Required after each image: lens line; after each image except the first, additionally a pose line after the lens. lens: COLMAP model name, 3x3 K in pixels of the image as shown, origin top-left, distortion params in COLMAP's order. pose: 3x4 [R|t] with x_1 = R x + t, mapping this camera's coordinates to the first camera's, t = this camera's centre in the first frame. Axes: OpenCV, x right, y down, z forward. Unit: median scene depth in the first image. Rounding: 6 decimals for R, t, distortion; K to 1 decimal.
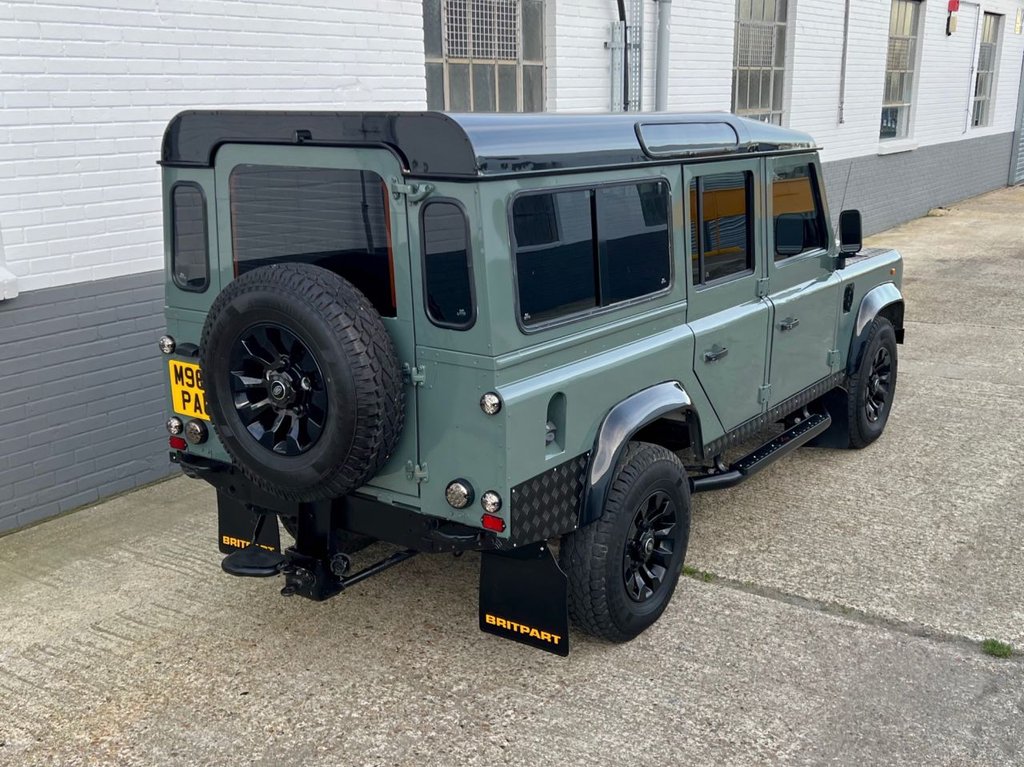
lens RADIAL K [[1044.1, 0, 509.2], [0, 1044.1, 415.9], [0, 0, 1]] dist [0.079053, -0.104934]
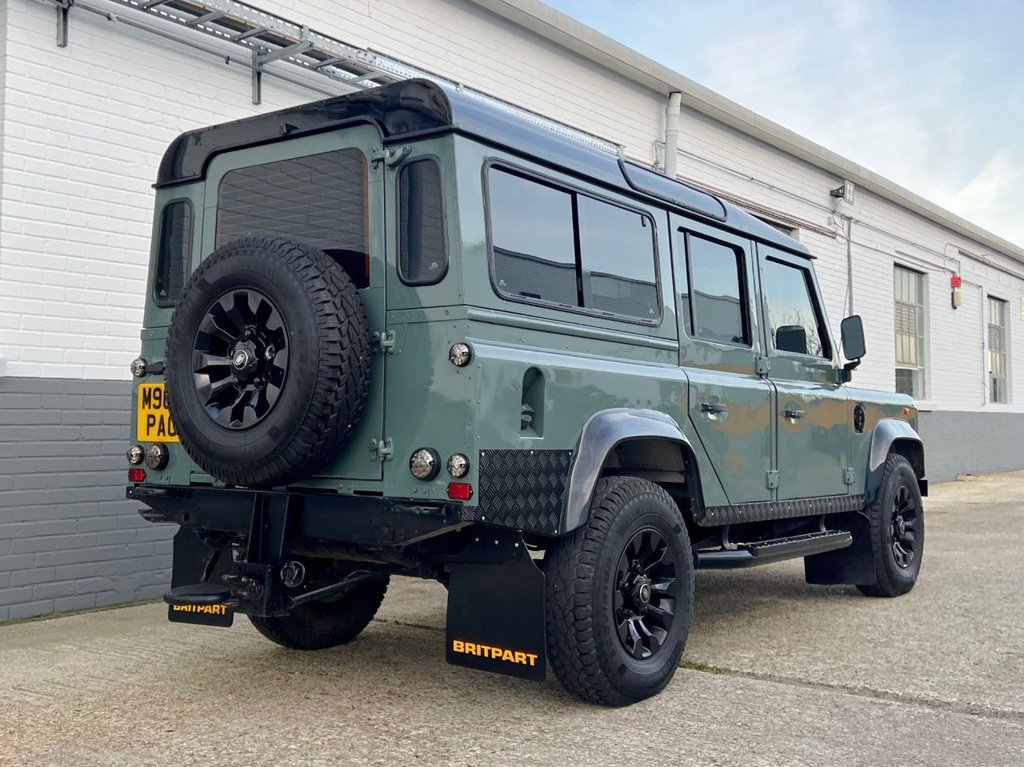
lens RADIAL K [[1070.4, 0, 498.8], [0, 1070.4, 364.6], [0, 0, 1]] dist [0.039355, -0.036163]
pose [[0.999243, 0.013497, -0.036473, 0.040590], [-0.025128, 0.939870, -0.340606, 0.250924], [0.029682, 0.341265, 0.939498, 0.076565]]
